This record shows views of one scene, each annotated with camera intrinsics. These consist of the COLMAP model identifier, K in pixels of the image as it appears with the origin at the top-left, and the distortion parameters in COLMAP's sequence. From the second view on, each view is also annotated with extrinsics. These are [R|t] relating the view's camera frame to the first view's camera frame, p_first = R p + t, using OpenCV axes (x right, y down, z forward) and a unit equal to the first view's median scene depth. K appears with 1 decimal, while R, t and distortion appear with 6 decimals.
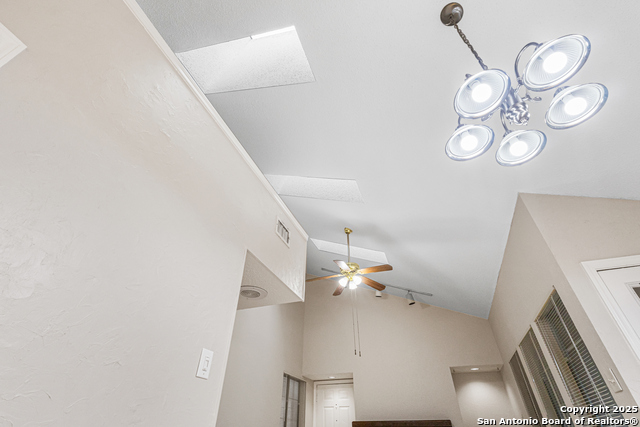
lens RADIAL K [[294.1, 0, 320.6], [0, 294.1, 216.5], [0, 0, 1]] dist [-0.000820, -0.000011]
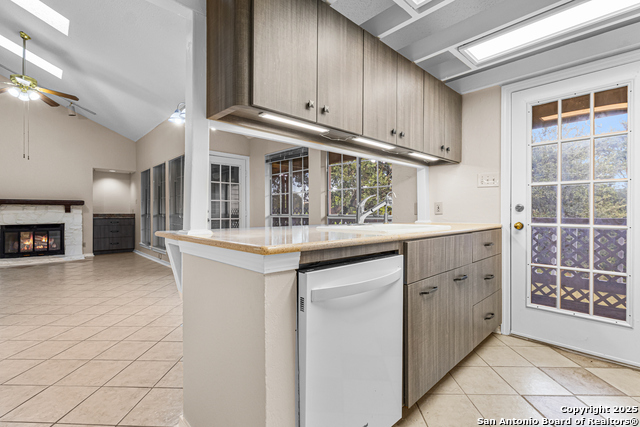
lens RADIAL K [[296.7, 0, 320.0], [0, 296.7, 213.5], [0, 0, 1]] dist [0.000636, -0.000374]
pose [[0.451965, -0.000406, 0.892036, -0.353233], [-0.541394, 0.794638, 0.274669, -0.291039], [-0.708957, -0.607083, 0.358929, -0.376219]]
